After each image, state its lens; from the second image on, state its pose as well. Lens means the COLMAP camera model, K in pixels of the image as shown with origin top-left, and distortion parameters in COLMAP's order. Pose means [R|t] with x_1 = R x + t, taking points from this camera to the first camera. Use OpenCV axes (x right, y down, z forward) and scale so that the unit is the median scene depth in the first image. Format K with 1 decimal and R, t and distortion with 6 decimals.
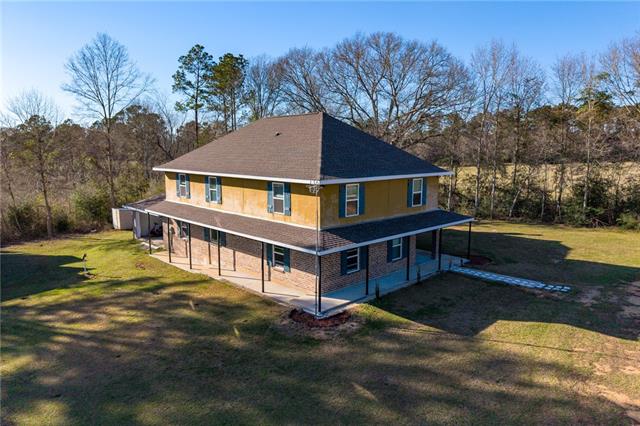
lens RADIAL K [[428.1, 0, 319.2], [0, 428.1, 227.0], [0, 0, 1]] dist [-0.008468, -0.003556]
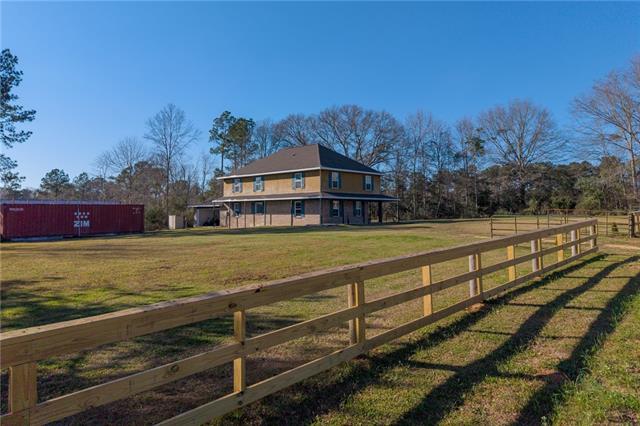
lens RADIAL K [[428.1, 0, 320.1], [0, 428.1, 212.6], [0, 0, 1]] dist [-0.008468, -0.003556]
pose [[0.998260, -0.004506, 0.058801, -0.052581], [0.015036, 0.983571, -0.179893, 0.206920], [-0.057025, 0.180464, 0.981927, -0.445352]]
